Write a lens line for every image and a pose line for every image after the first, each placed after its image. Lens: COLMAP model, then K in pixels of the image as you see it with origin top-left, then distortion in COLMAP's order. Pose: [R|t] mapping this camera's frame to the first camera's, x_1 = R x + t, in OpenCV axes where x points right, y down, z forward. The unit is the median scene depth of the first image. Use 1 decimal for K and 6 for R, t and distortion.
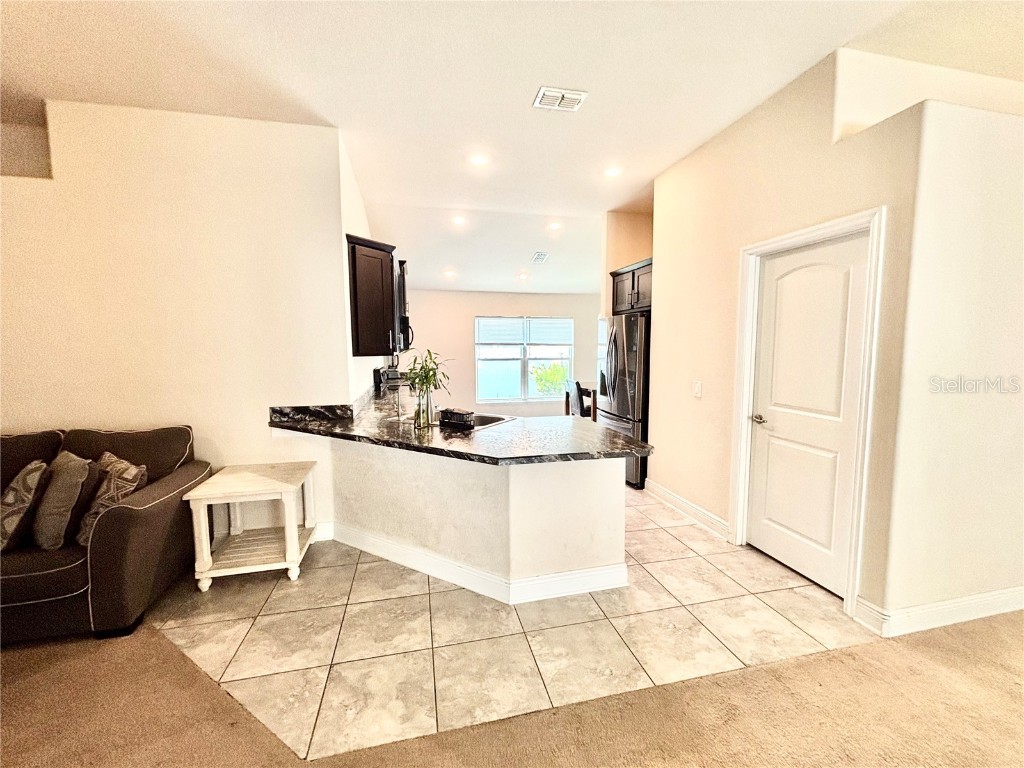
lens RADIAL K [[413.5, 0, 513.3], [0, 413.5, 384.0], [0, 0, 1]] dist [0.004148, -0.001382]
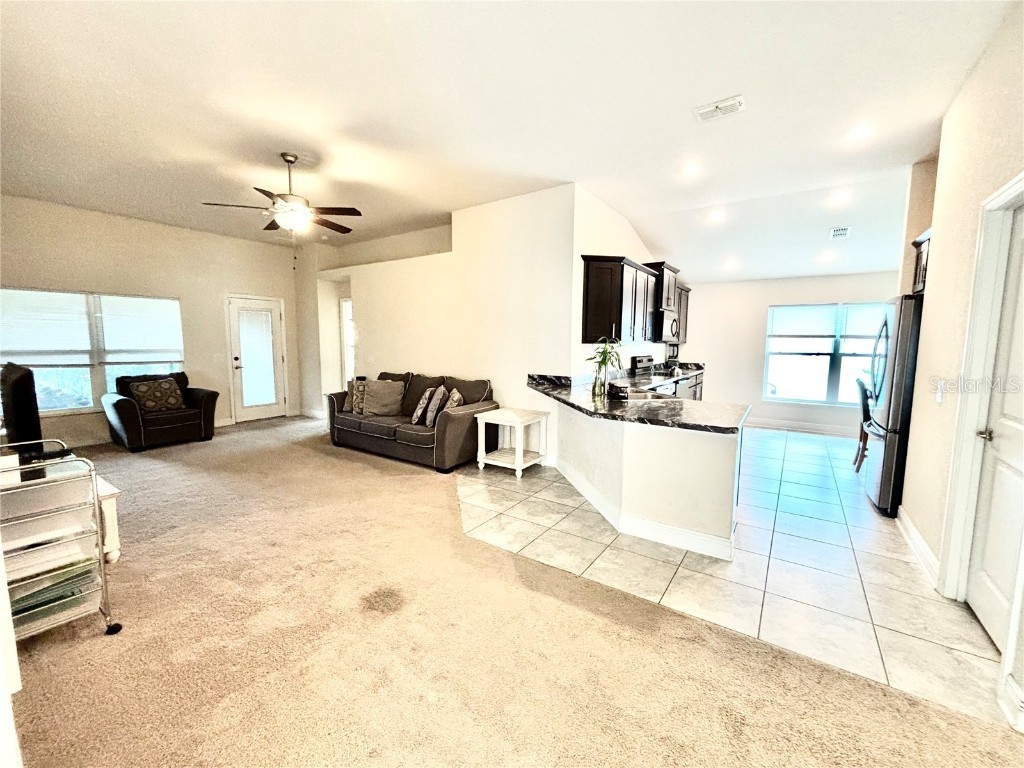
lens RADIAL K [[413.5, 0, 518.6], [0, 413.5, 388.0], [0, 0, 1]] dist [0.004148, -0.001382]
pose [[0.679913, 0.093153, -0.727352, 0.630813], [-0.075599, 0.995518, 0.056829, 0.026153], [0.729386, 0.016348, 0.683908, -0.125325]]
